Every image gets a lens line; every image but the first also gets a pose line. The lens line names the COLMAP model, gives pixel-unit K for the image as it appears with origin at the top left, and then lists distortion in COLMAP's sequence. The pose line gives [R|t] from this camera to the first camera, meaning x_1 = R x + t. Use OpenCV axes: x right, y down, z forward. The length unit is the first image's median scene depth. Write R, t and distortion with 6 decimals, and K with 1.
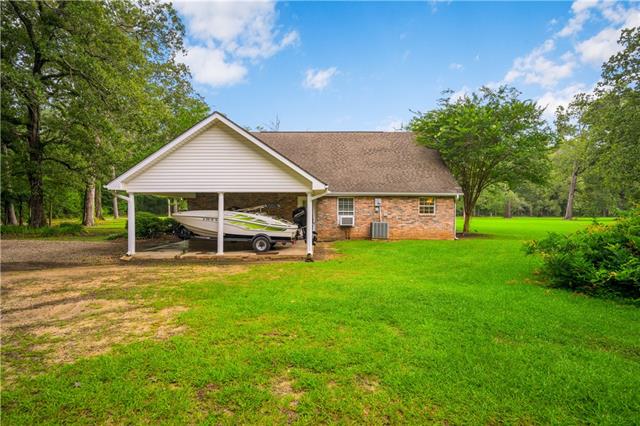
lens RADIAL K [[384.6, 0, 320.2], [0, 384.6, 213.2], [0, 0, 1]] dist [0.004949, 0.001582]
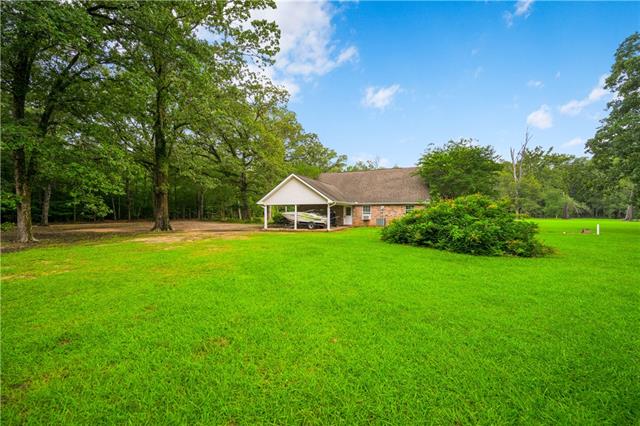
lens RADIAL K [[258.6, 0, 319.9], [0, 258.6, 213.1], [0, 0, 1]] dist [0.000245, 0.000019]
pose [[0.917188, 0.000125, -0.398455, 0.420442], [-0.003712, 0.999959, -0.008231, 0.011168], [0.398438, 0.009028, 0.917151, -0.356163]]
